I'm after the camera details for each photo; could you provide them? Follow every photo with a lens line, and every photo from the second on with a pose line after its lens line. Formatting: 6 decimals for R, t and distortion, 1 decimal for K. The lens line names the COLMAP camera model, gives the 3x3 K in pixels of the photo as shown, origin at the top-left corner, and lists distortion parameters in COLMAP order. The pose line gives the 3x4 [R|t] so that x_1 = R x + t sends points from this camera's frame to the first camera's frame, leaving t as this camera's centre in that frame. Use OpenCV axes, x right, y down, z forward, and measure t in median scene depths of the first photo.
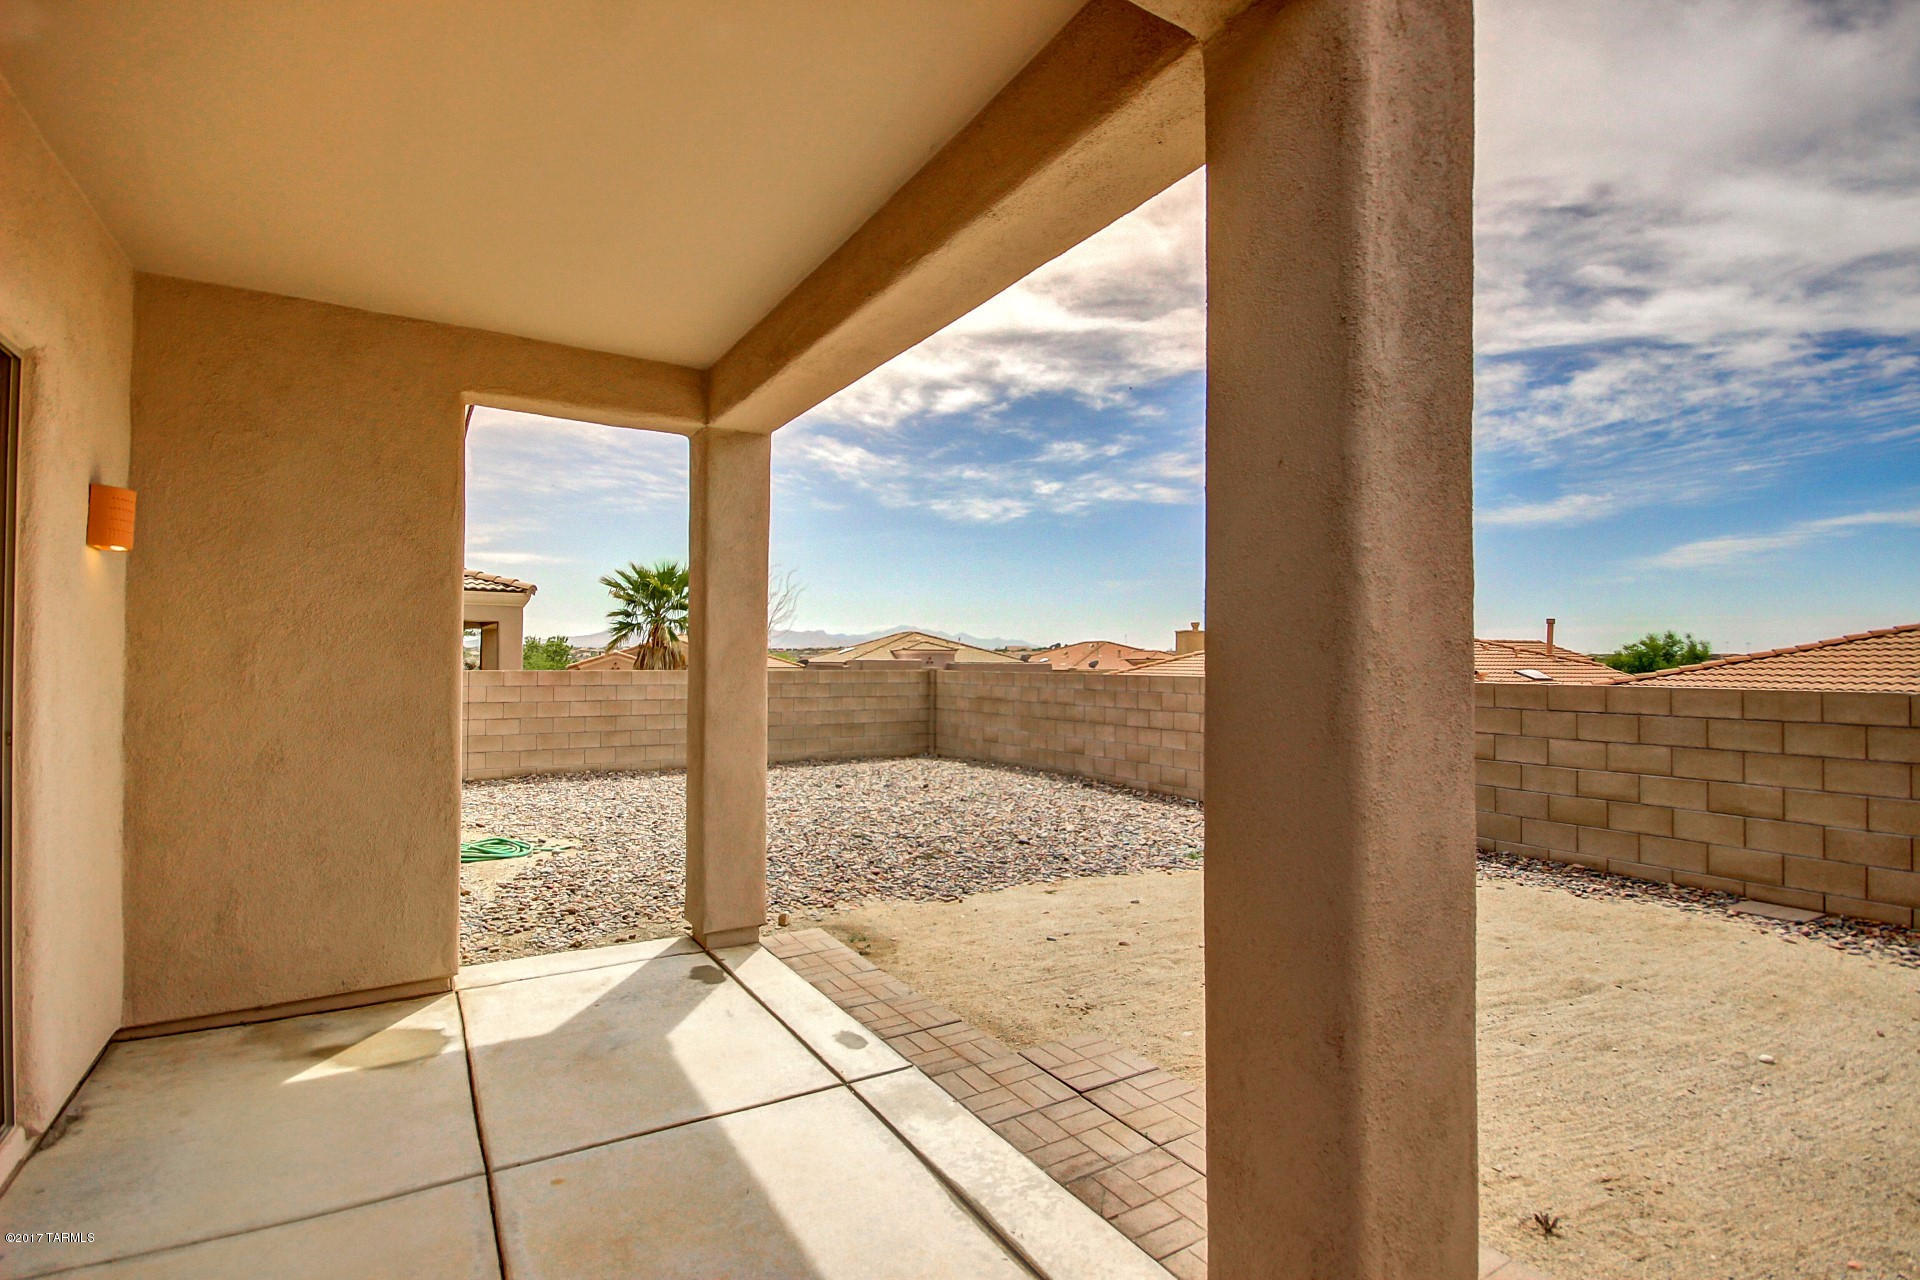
lens RADIAL K [[927.7, 0, 960.0], [0, 927.7, 640.0], [0, 0, 1]] dist [-0.009334, -0.000409]
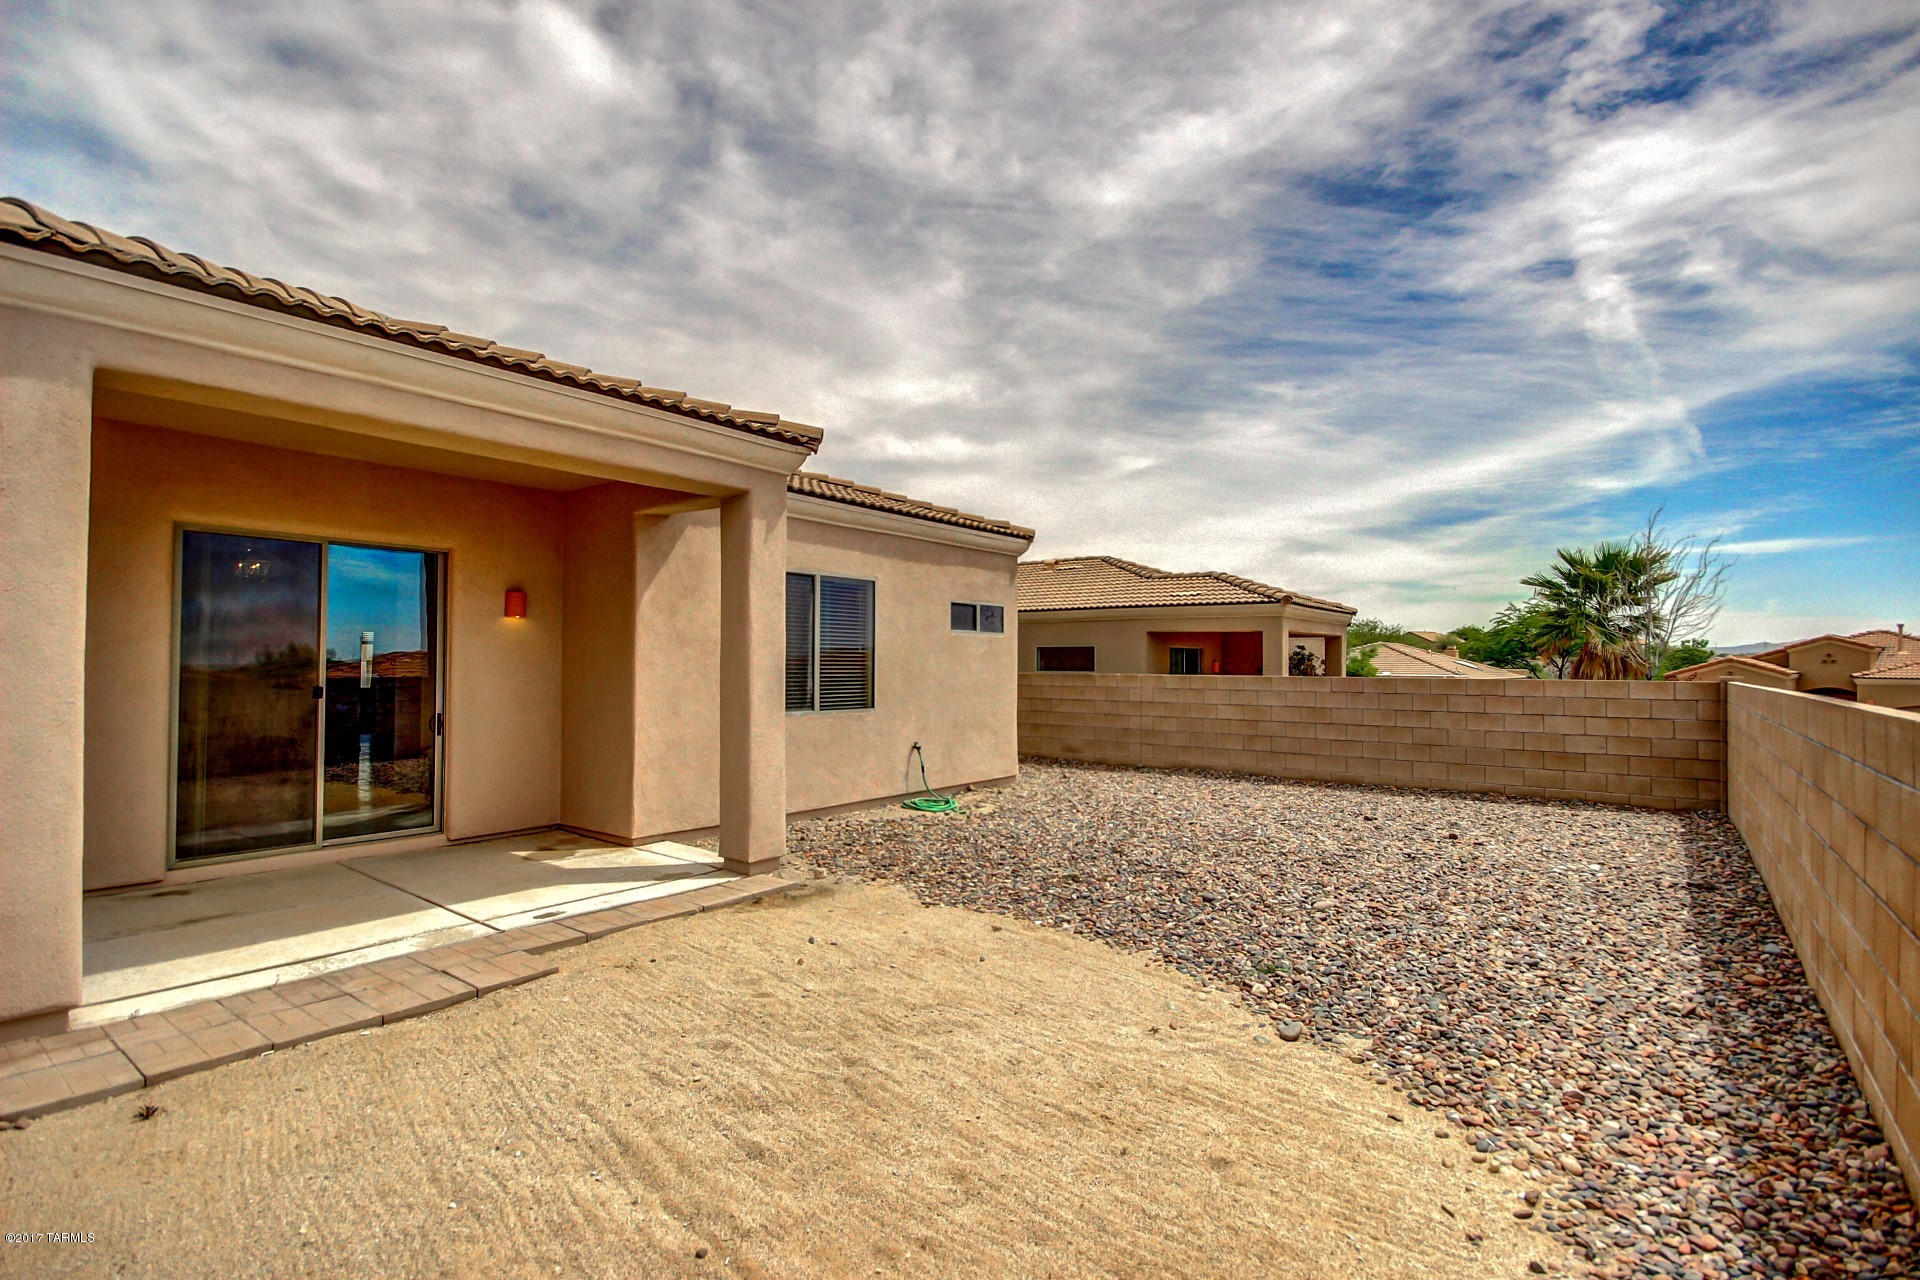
lens RADIAL K [[927.7, 0, 960.0], [0, 927.7, 640.0], [0, 0, 1]] dist [-0.009334, -0.000409]
pose [[0.319395, -0.027774, -0.947214, 0.422097], [0.017976, 0.999568, -0.023248, 0.010367], [0.947451, -0.009602, 0.319757, 0.321665]]
